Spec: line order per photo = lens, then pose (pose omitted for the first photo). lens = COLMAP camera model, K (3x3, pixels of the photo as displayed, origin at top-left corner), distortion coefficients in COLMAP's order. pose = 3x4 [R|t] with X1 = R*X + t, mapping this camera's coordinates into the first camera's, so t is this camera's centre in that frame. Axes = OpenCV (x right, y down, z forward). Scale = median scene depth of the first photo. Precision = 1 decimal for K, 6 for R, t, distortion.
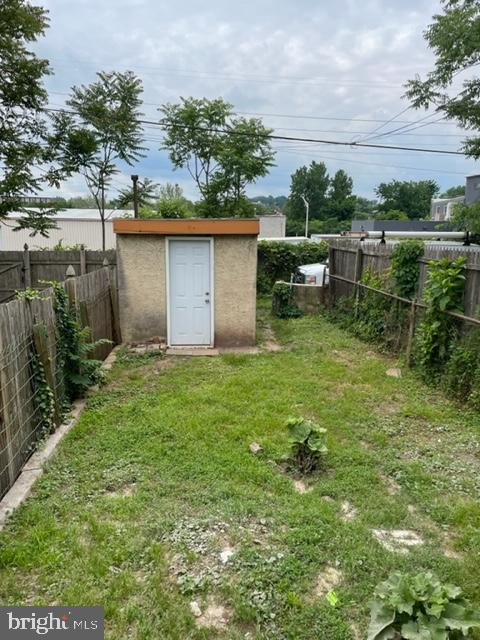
lens RADIAL K [[478.0, 0, 240.0], [0, 478.0, 320.0], [0, 0, 1]] dist [0.095548, -0.123018]
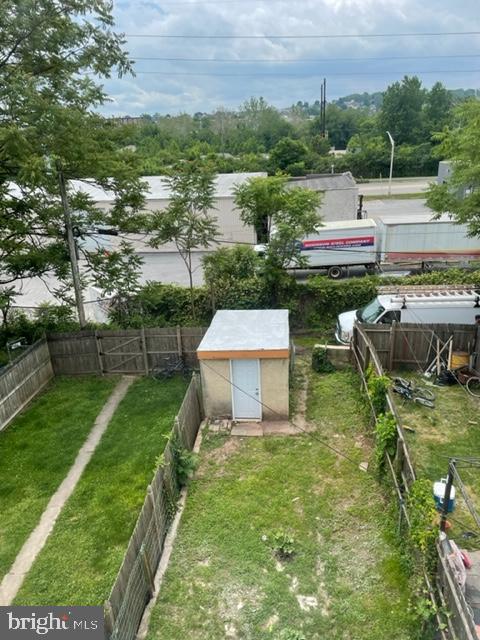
lens RADIAL K [[478.0, 0, 240.0], [0, 478.0, 320.0], [0, 0, 1]] dist [0.095548, -0.123018]
pose [[0.983912, 0.008910, -0.178433, 0.192118], [0.021314, 0.985768, 0.166754, -0.674145], [0.177380, -0.167874, 0.969719, -0.607994]]
